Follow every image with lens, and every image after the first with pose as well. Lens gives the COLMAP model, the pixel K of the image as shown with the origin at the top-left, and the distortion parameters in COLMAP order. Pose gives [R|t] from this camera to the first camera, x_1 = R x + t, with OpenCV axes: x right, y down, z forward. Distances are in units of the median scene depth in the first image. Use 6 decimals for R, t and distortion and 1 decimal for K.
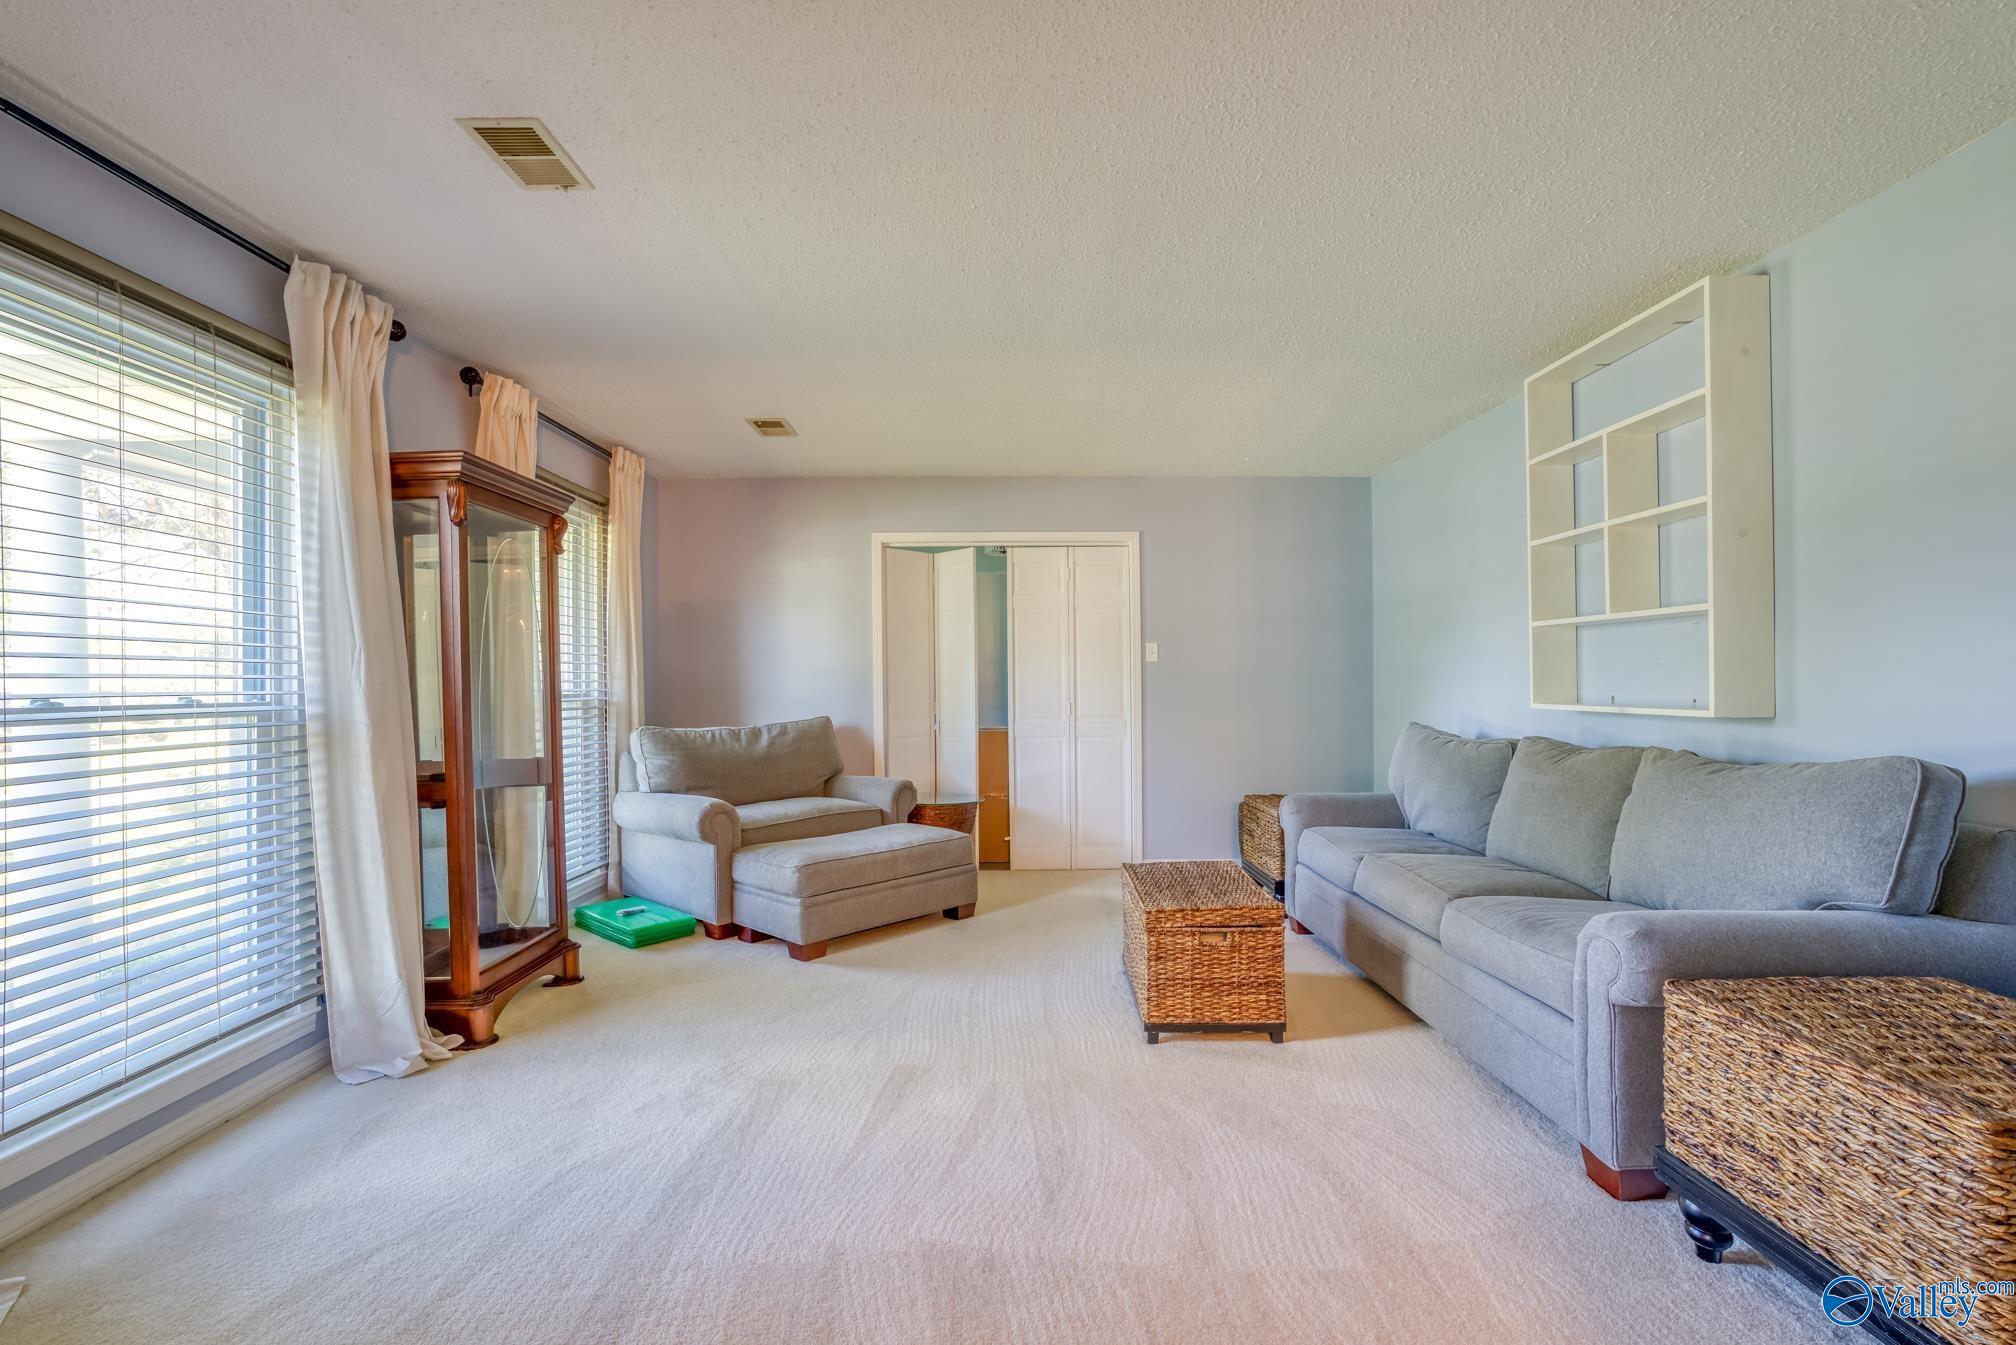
lens RADIAL K [[927.6, 0, 1008.0], [0, 927.6, 672.5], [0, 0, 1]] dist [-0.012781, 0.000228]
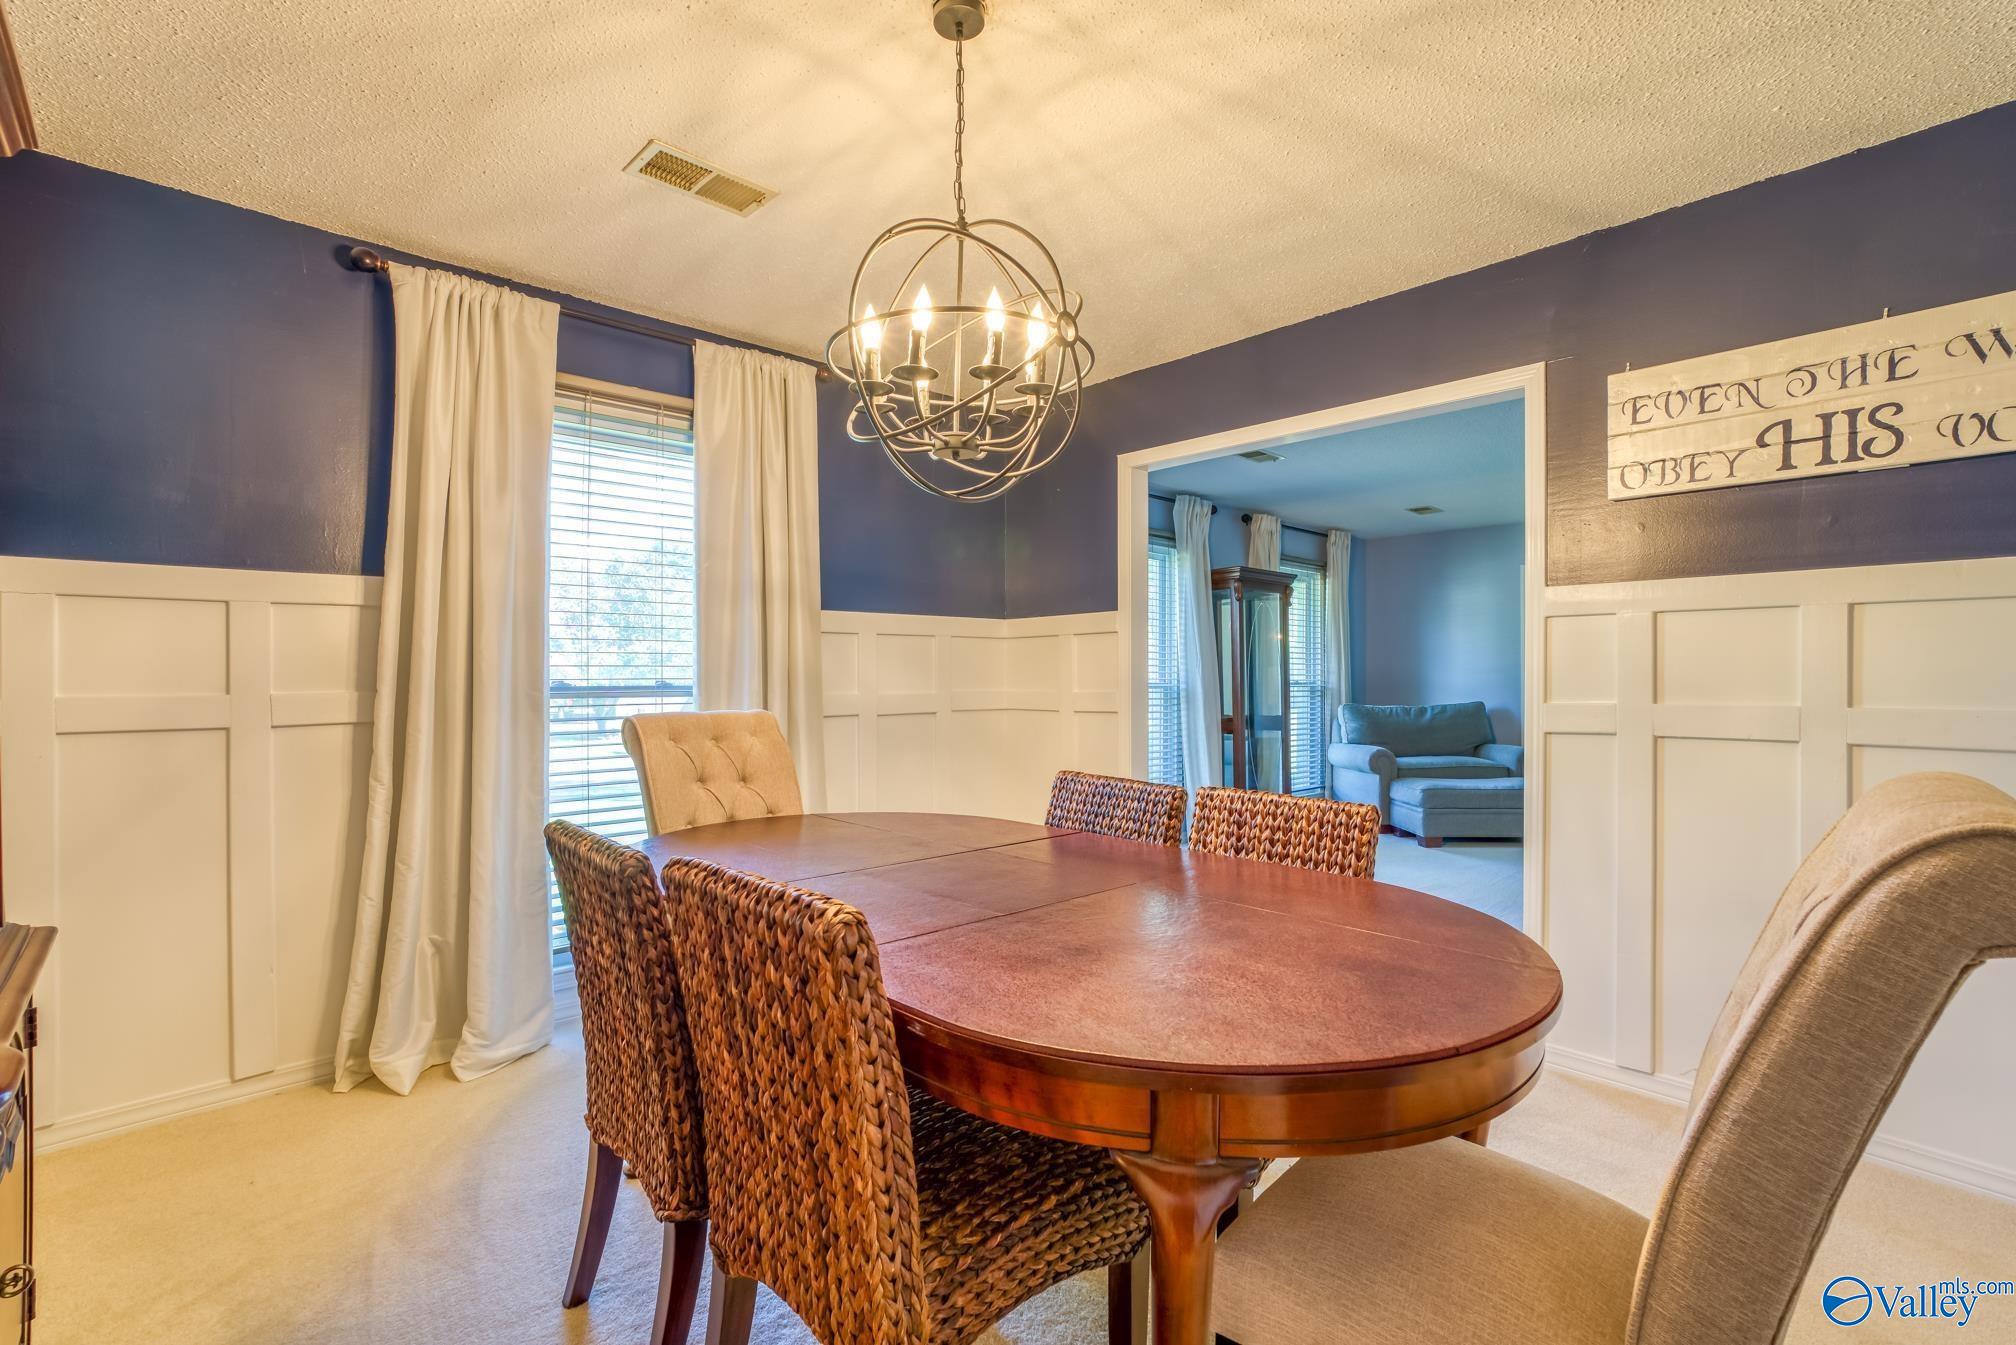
lens RADIAL K [[907.0, 0, 1013.9], [0, 907.0, 677.7], [0, 0, 1]] dist [-0.038181, 0.021264]
pose [[0.693986, 0.012105, -0.719887, 0.417509], [-0.001205, 0.999877, 0.015652, -0.011844], [0.719987, -0.009995, 0.693915, -0.626055]]
